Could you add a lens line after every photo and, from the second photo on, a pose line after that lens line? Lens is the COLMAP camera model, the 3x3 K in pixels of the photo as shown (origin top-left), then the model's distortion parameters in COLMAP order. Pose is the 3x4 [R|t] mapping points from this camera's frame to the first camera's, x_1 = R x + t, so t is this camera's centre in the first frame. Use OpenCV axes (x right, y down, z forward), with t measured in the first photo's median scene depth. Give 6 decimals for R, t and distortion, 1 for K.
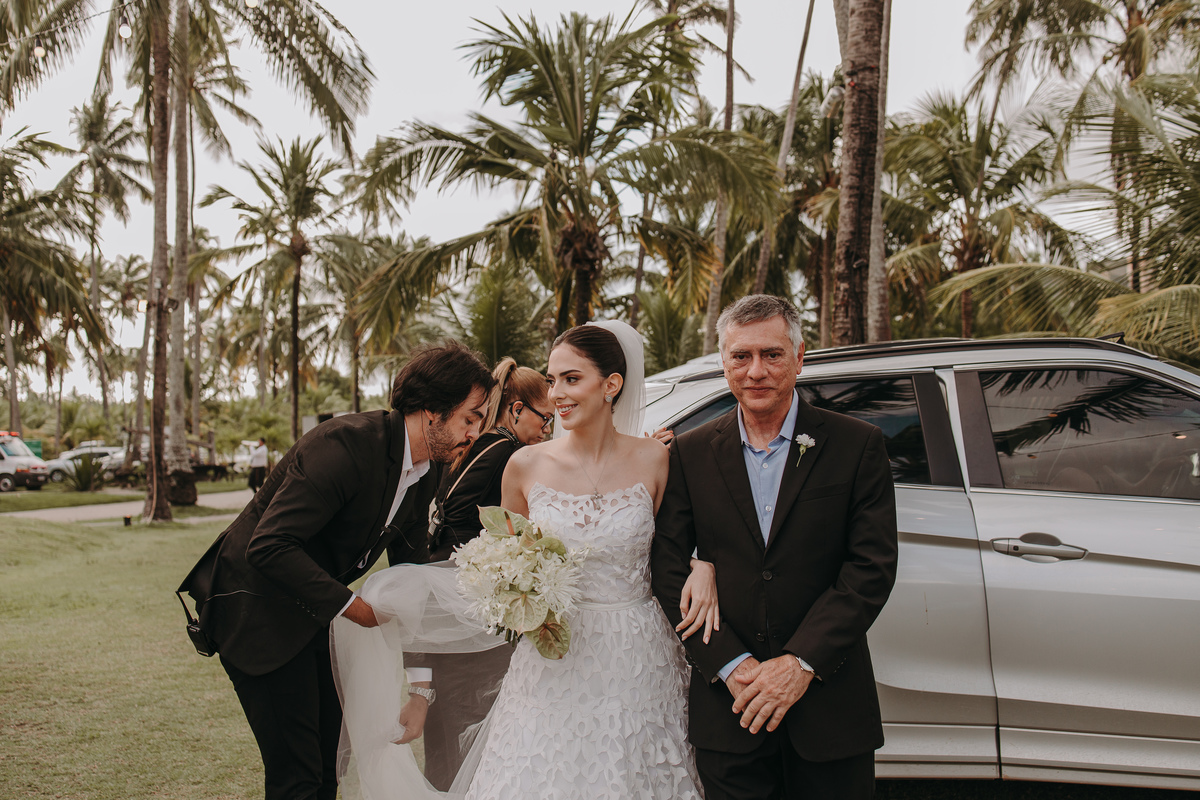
lens RADIAL K [[1168.7, 0, 594.4], [0, 1168.7, 383.0], [0, 0, 1]] dist [0.010997, 0.005330]
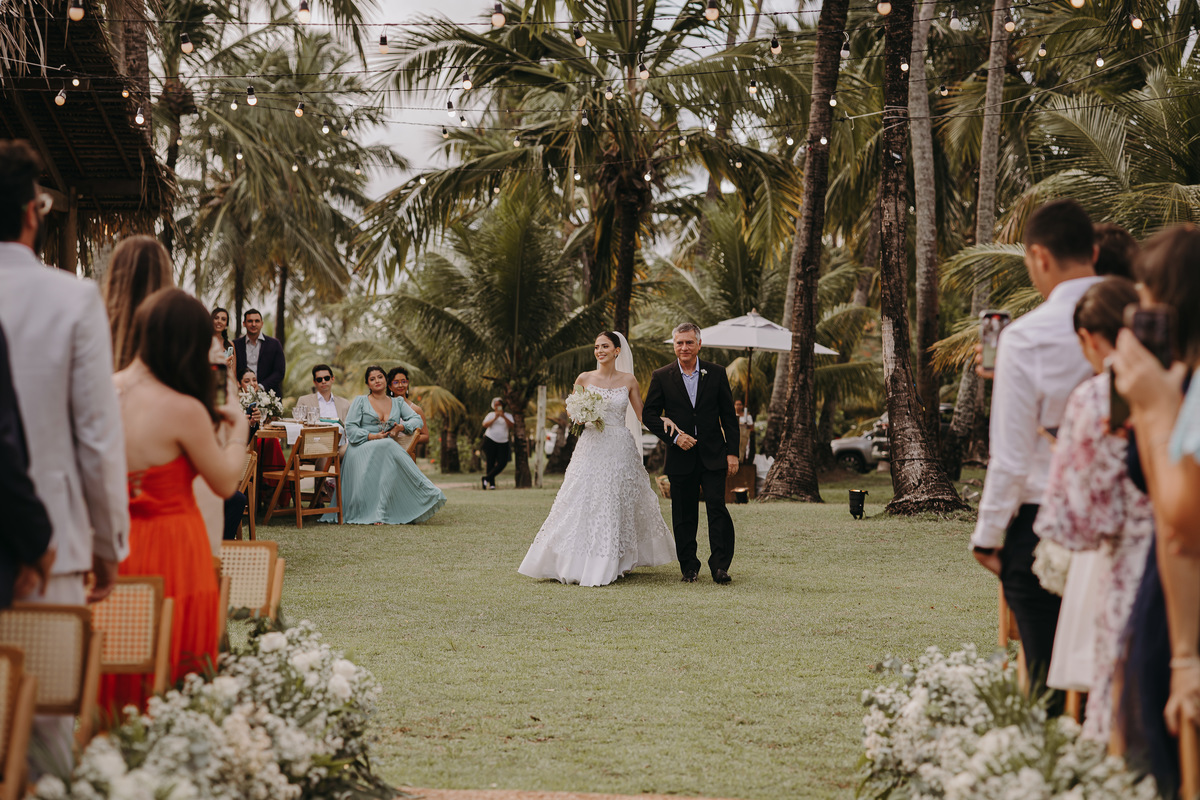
lens RADIAL K [[2778.2, 0, 600.0], [0, 2778.2, 400.0], [0, 0, 1]] dist [0.408073, -0.426216]
pose [[0.998557, 0.050090, -0.019363, 0.017379], [-0.049467, 0.998282, 0.031416, -0.013021], [0.020903, -0.030413, 0.999319, -1.044687]]
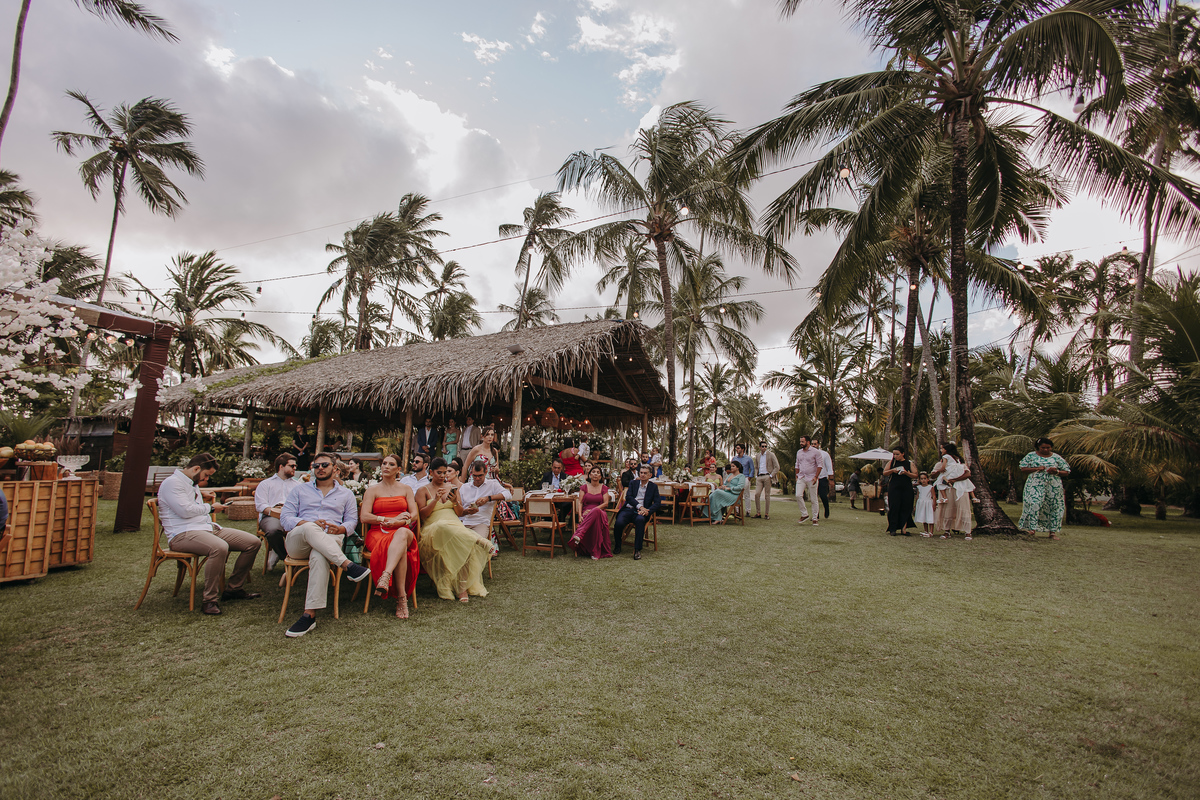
lens RADIAL K [[542.2, 0, 601.9], [0, 542.2, 391.3], [0, 0, 1]] dist [-0.000392, 0.021421]
pose [[0.914315, 0.004998, -0.404972, 0.011418], [-0.050050, 0.993653, -0.100737, 0.004571], [0.401899, 0.112374, 0.908763, -0.492036]]
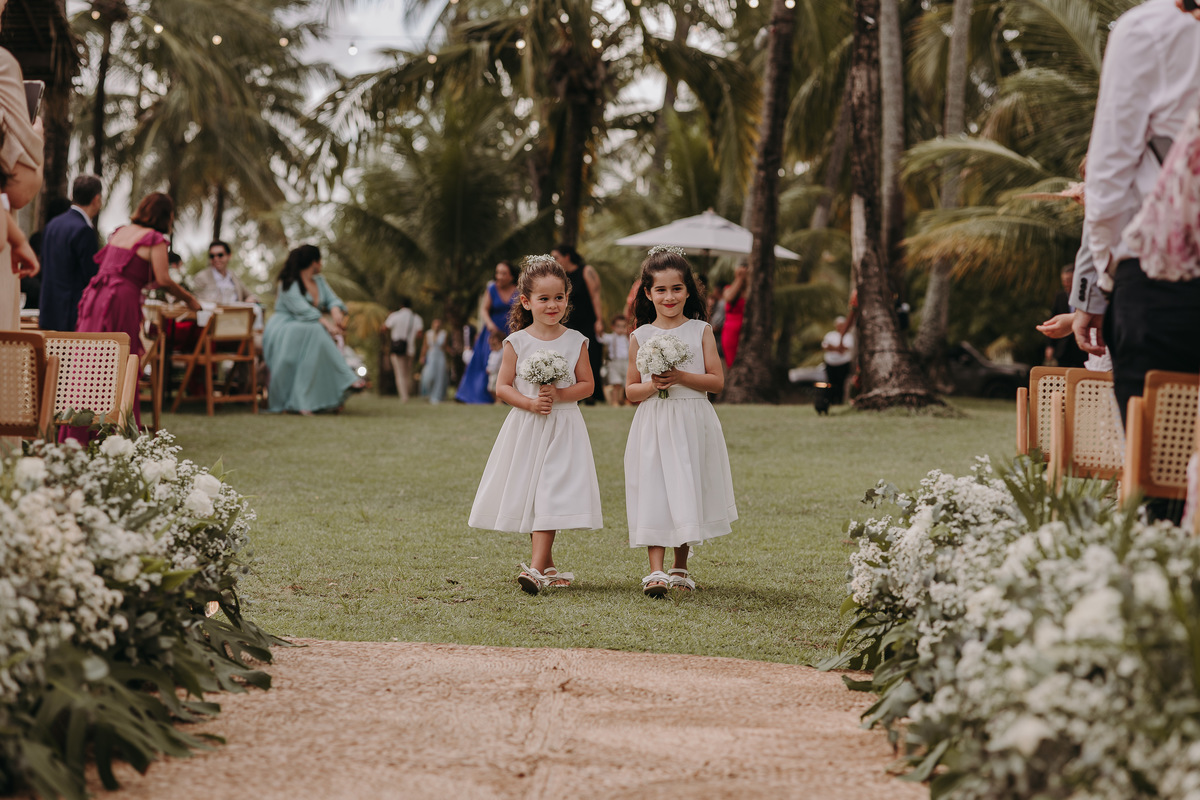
lens RADIAL K [[2838.8, 0, 600.0], [0, 2838.8, 400.0], [0, 0, 1]] dist [-0.006879, 0.666887]
pose [[0.998092, 0.061741, -0.000445, 0.019798], [-0.061647, 0.996916, 0.048553, 0.012748], [0.003441, -0.048433, 0.998821, -0.967981]]
